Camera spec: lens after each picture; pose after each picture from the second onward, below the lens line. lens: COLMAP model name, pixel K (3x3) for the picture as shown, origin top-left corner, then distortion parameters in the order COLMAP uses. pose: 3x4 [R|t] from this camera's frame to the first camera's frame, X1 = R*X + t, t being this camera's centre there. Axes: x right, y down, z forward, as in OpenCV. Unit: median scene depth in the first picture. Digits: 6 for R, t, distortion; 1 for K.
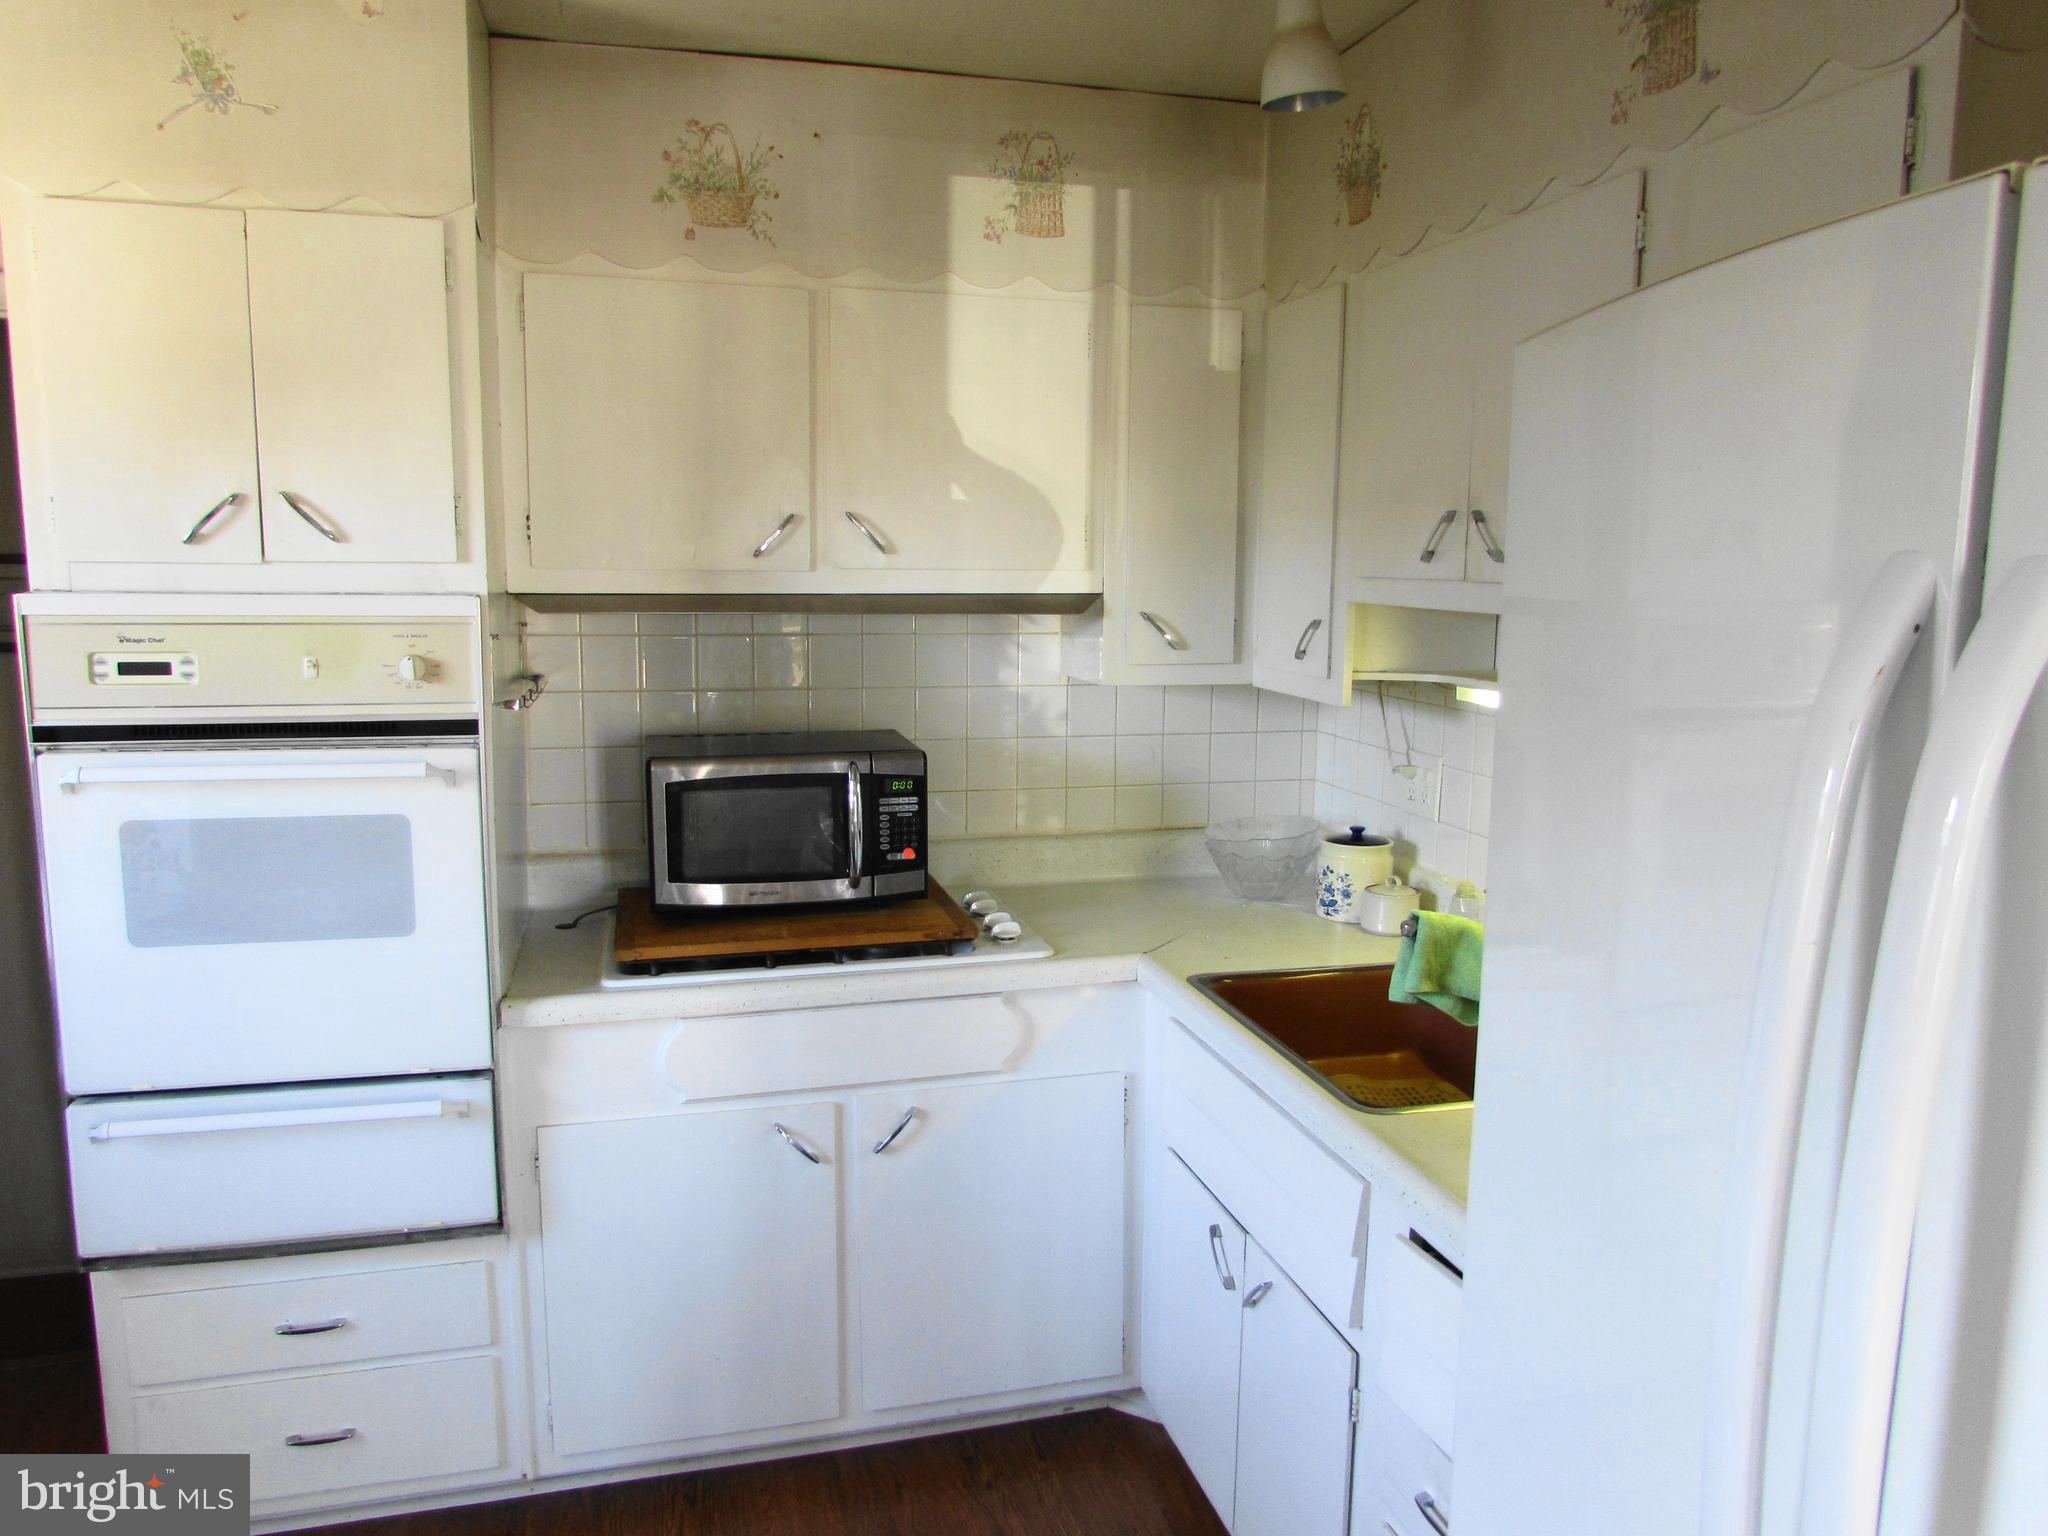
lens RADIAL K [[1454.6, 0, 1056.9], [0, 1454.6, 773.4], [0, 0, 1]] dist [-0.023900, 0.008388]
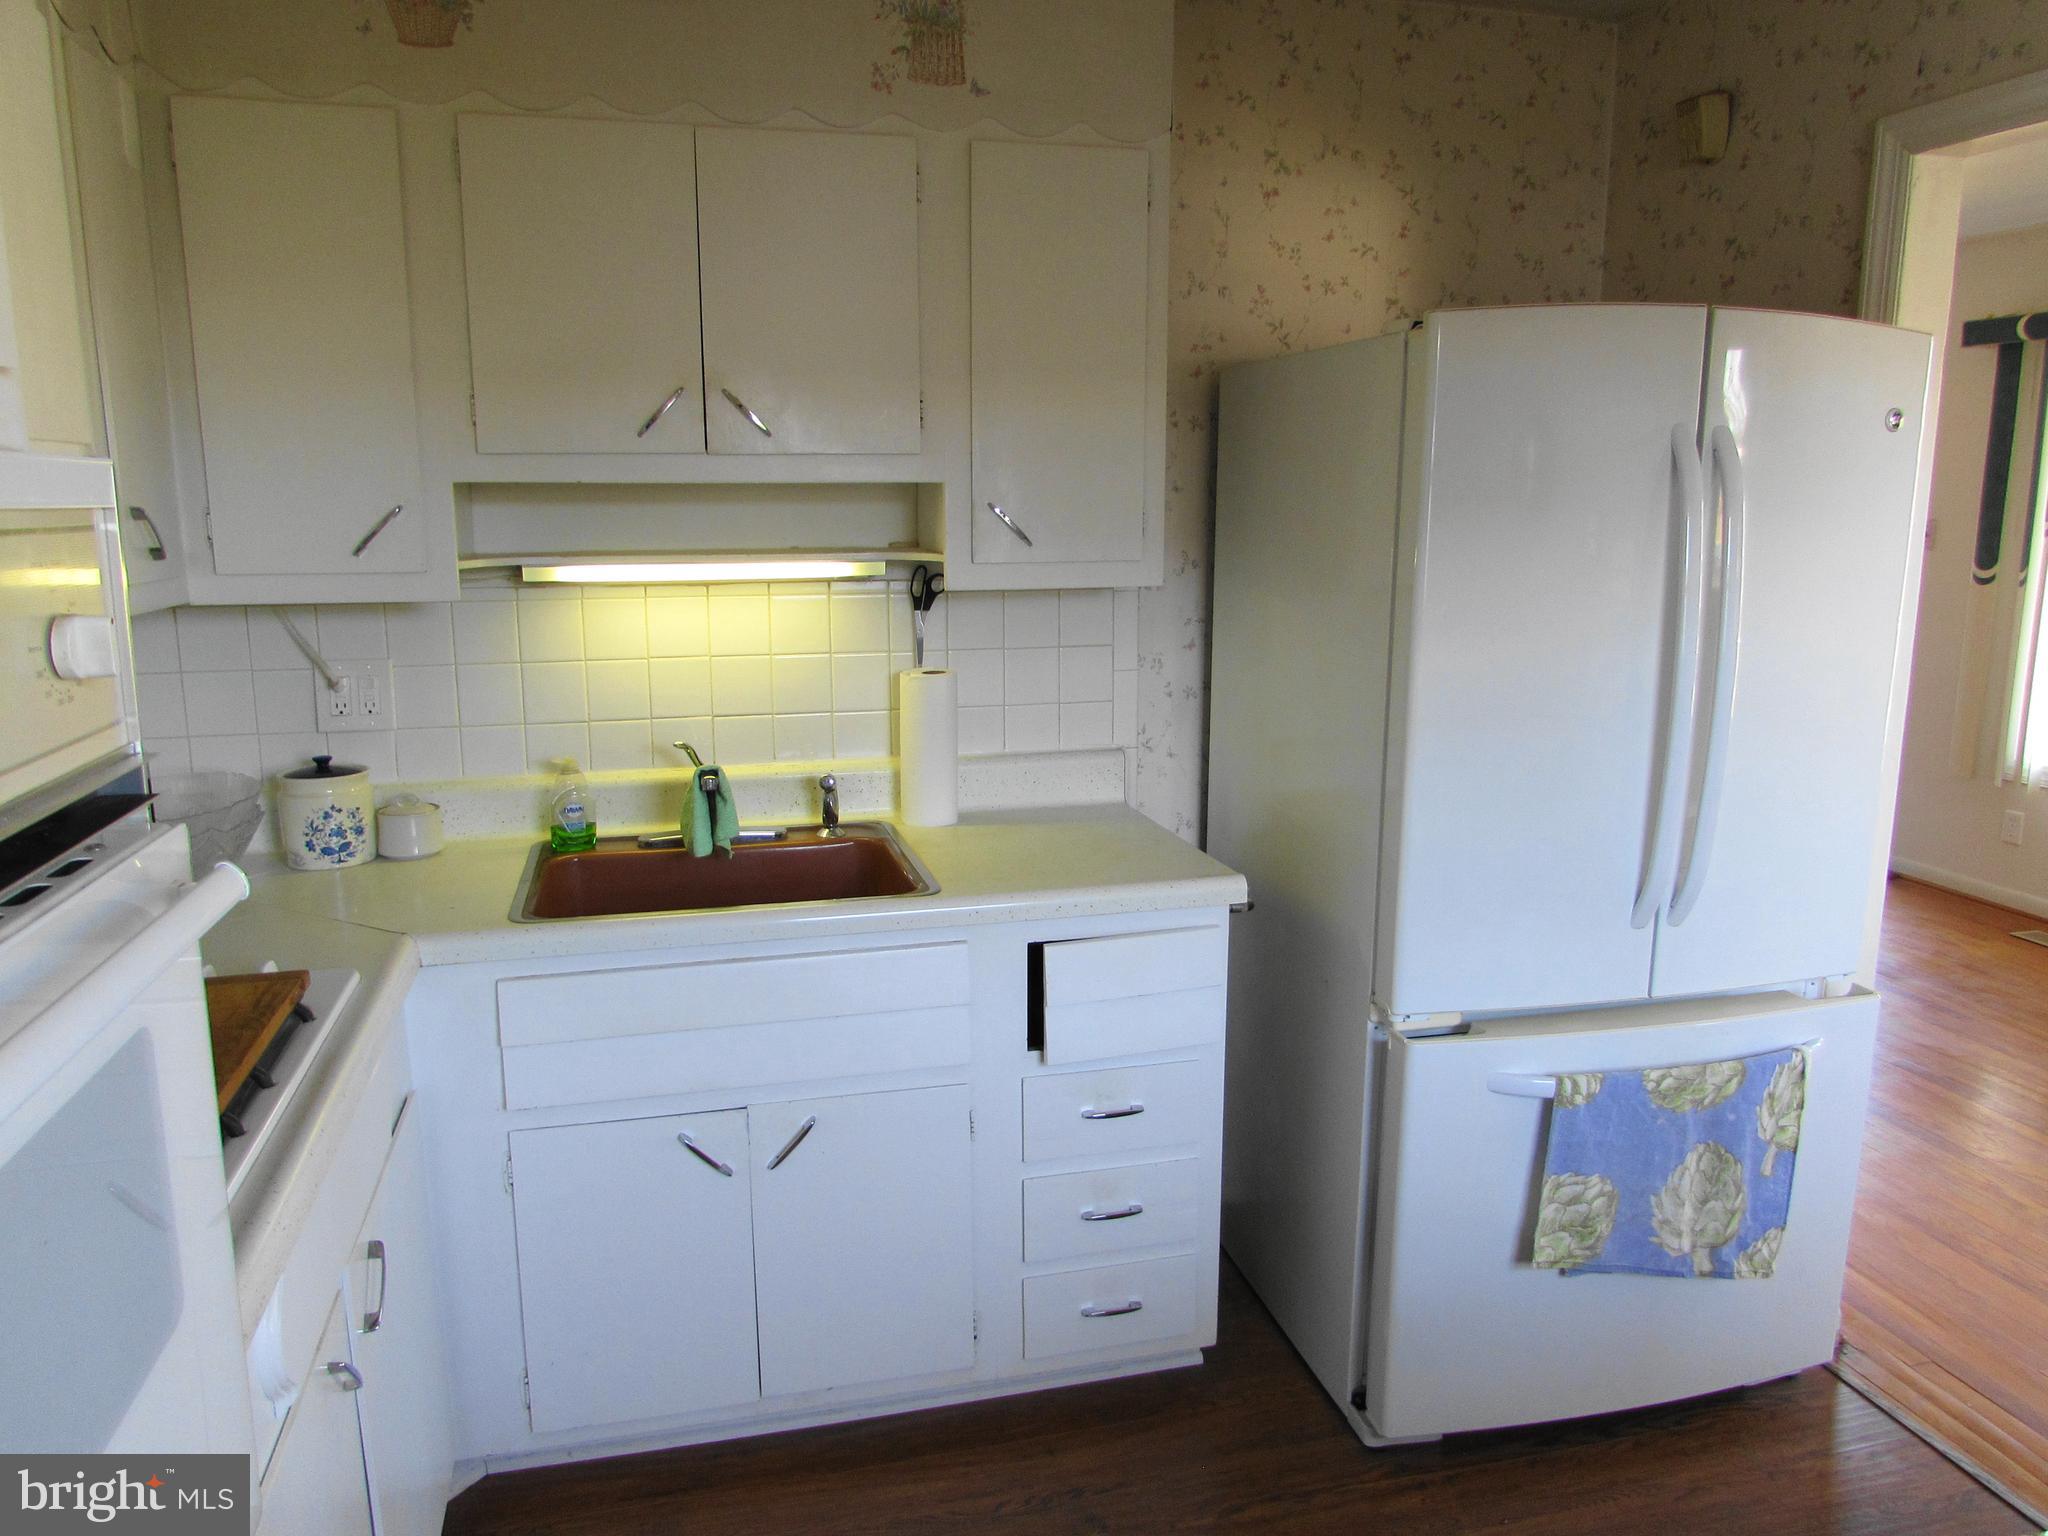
lens RADIAL K [[1454.6, 0, 1027.8], [0, 1454.6, 770.5], [0, 0, 1]] dist [-0.023900, 0.008388]
pose [[0.010612, -0.201499, 0.979431, -0.789873], [0.152122, 0.968411, 0.197583, -0.075961], [-0.988305, 0.146897, 0.040929, 0.714673]]
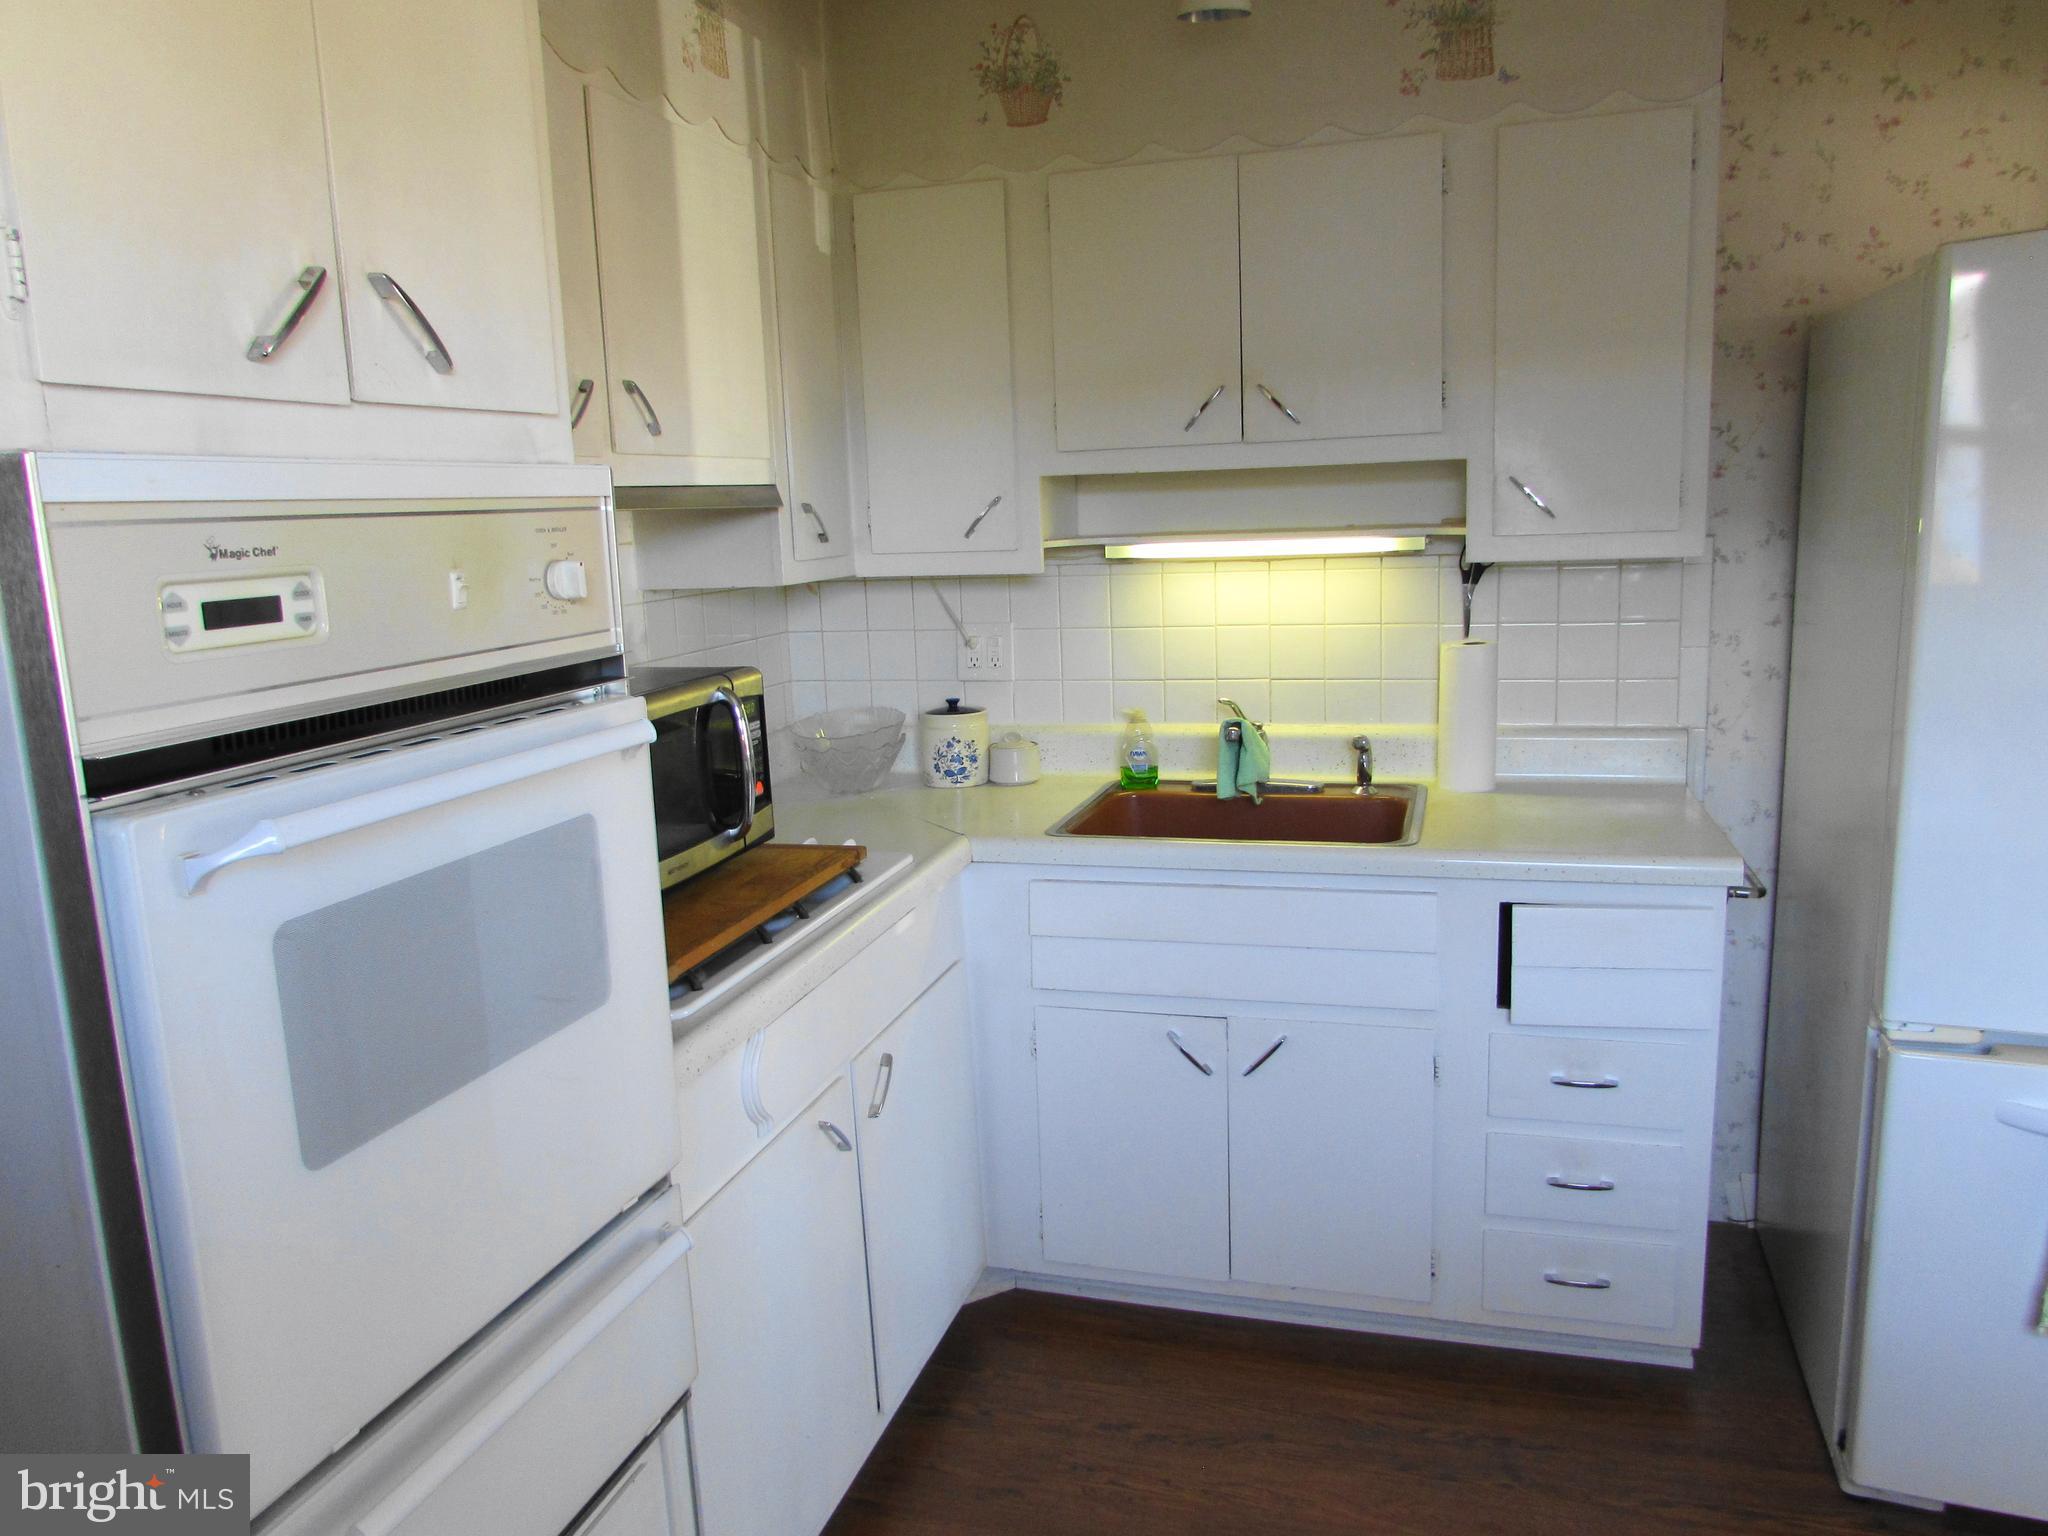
lens RADIAL K [[1454.6, 0, 1034.4], [0, 1454.6, 765.9], [0, 0, 1]] dist [-0.023900, 0.008388]
pose [[0.523402, -0.185131, 0.831731, -0.845172], [0.174179, 0.978747, 0.108245, -0.025613], [-0.834093, 0.088215, 0.544524, 0.474410]]
